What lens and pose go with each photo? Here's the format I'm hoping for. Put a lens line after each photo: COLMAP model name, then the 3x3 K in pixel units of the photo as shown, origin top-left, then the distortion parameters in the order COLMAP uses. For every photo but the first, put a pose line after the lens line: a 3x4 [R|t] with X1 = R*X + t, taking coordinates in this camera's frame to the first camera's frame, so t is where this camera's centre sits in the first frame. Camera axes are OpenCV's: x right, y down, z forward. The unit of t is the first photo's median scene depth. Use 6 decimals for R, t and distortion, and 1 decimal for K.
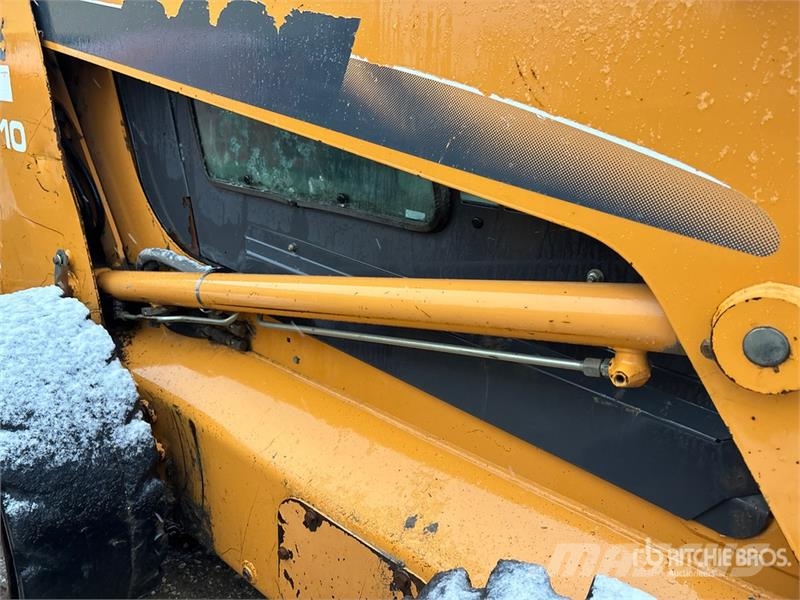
lens RADIAL K [[607.7, 0, 397.2], [0, 607.7, 306.5], [0, 0, 1]] dist [0.037440, -0.037423]
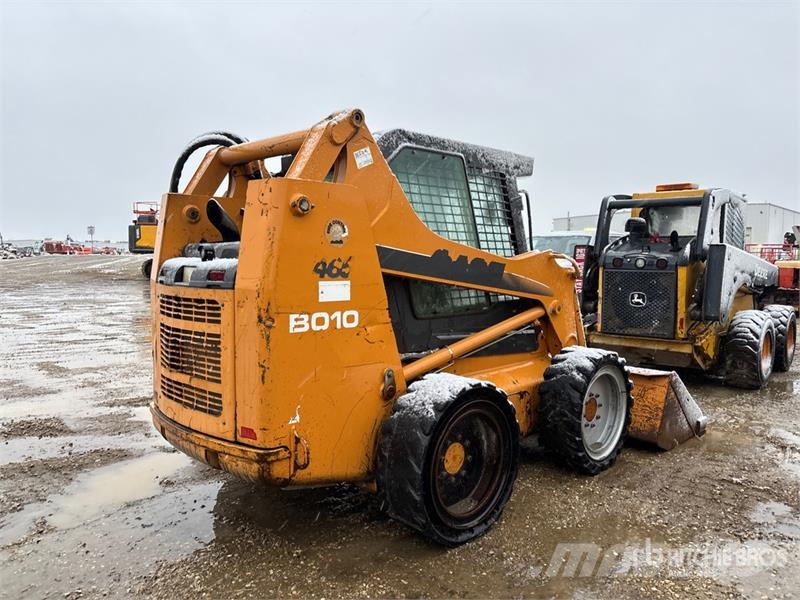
lens RADIAL K [[592.7, 0, 401.0], [0, 592.7, 303.9], [0, 0, 1]] dist [0.061770, -0.080459]
pose [[0.087886, -0.145358, 0.985468, -2.871361], [0.301444, 0.946792, 0.112770, -0.591683], [-0.949425, 0.287152, 0.127027, 0.818216]]
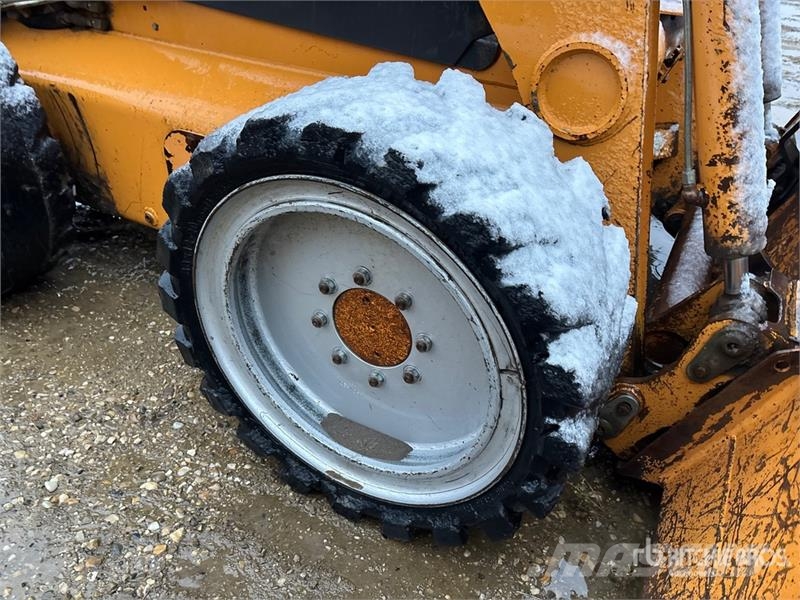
lens RADIAL K [[592.7, 0, 401.0], [0, 592.7, 303.9], [0, 0, 1]] dist [0.061770, -0.080459]
pose [[0.976738, -0.130407, 0.170228, 0.023975], [0.073800, 0.949765, 0.304140, 0.278087], [-0.201339, -0.284502, 0.937295, -0.294256]]
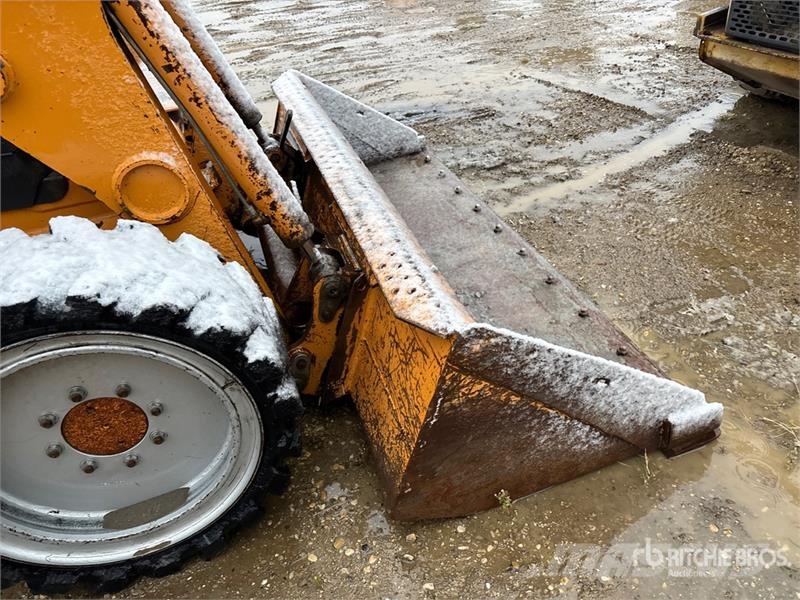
lens RADIAL K [[592.7, 0, 401.0], [0, 592.7, 303.9], [0, 0, 1]] dist [0.061770, -0.080459]
pose [[0.499470, -0.577454, 0.645814, -0.153186], [0.378922, 0.815987, 0.436558, 0.147548], [-0.779068, 0.026666, 0.626372, -0.527235]]
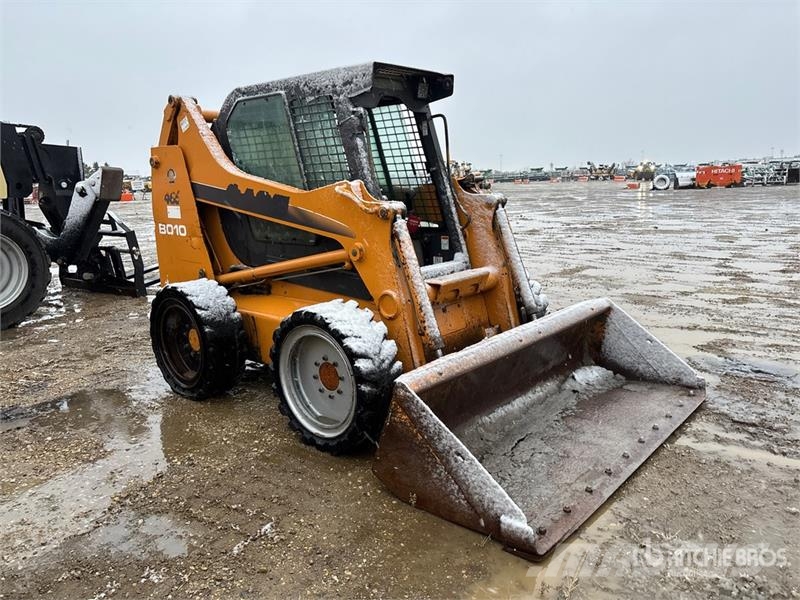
lens RADIAL K [[592.7, 0, 401.0], [0, 592.7, 303.9], [0, 0, 1]] dist [0.061770, -0.080459]
pose [[0.996736, -0.079733, -0.012620, 0.471106], [0.077780, 0.990400, -0.114270, 0.552844], [0.021610, 0.112916, 0.993370, -2.054489]]
